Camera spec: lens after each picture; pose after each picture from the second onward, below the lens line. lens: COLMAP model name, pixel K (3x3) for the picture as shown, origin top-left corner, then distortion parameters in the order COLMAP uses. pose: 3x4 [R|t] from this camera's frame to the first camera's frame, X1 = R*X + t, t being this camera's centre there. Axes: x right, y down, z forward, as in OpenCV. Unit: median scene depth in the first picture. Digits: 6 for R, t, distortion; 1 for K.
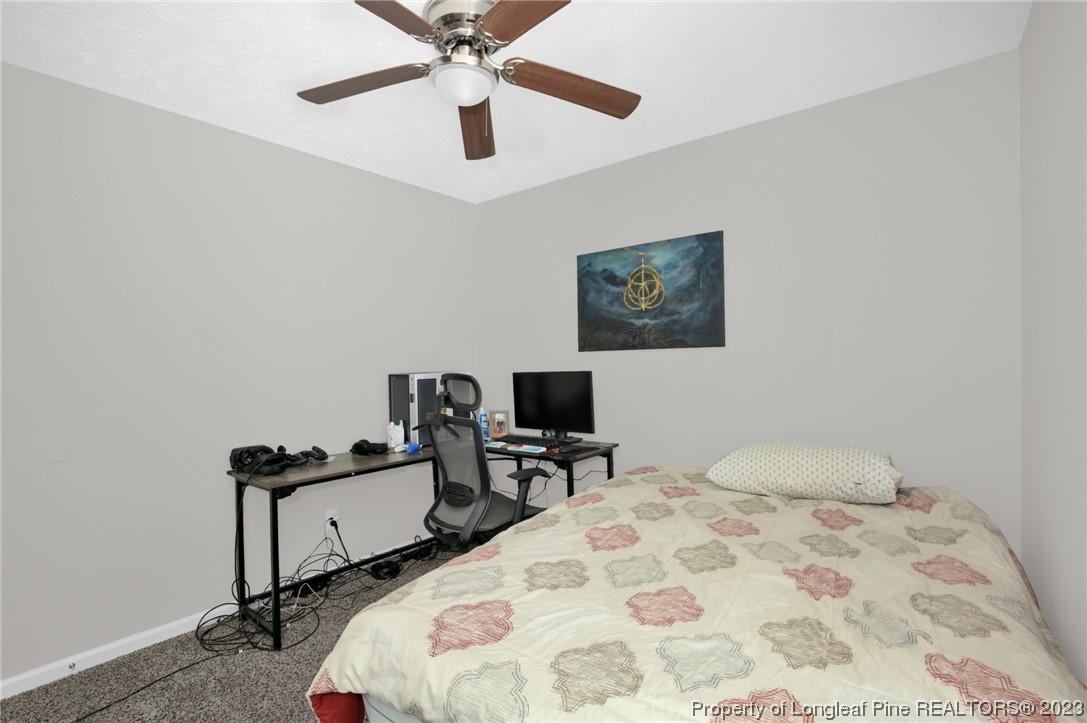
lens RADIAL K [[516.5, 0, 543.5], [0, 516.5, 361.5], [0, 0, 1]] dist [-0.039210, 0.012865]
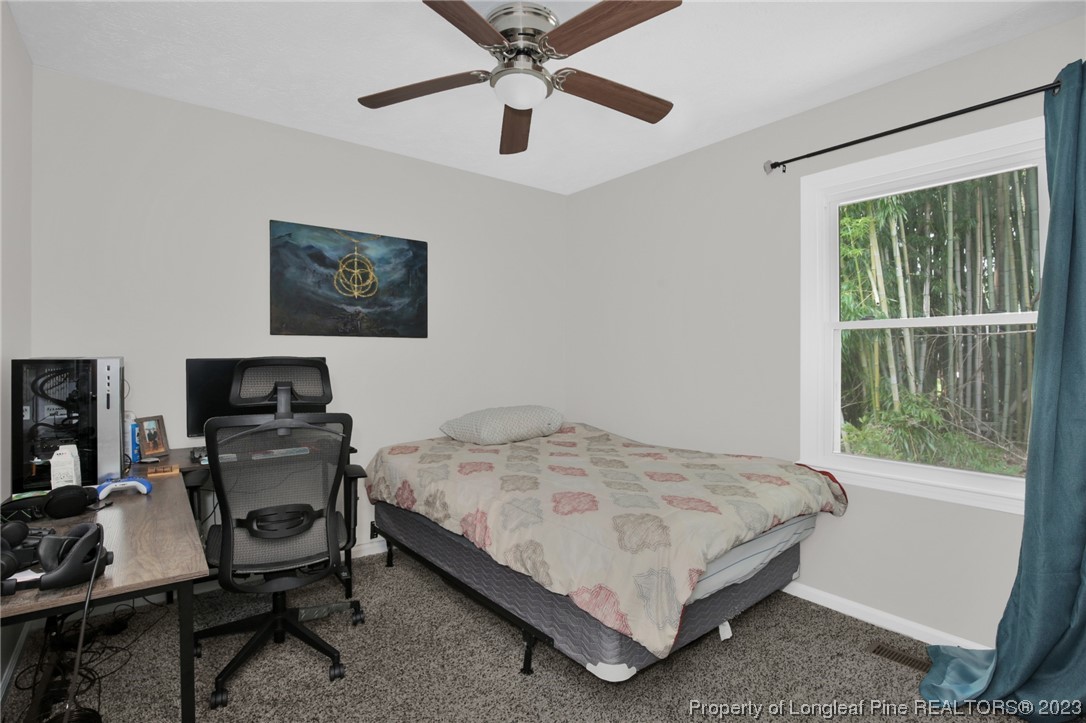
lens RADIAL K [[516.0, 0, 543.0], [0, 516.0, 361.5], [0, 0, 1]] dist [-0.039210, 0.012865]
pose [[0.220633, 0.002129, 0.975355, -0.706028], [-0.013442, 0.999909, 0.000858, 0.019772], [-0.975264, -0.013300, 0.220642, 0.421153]]
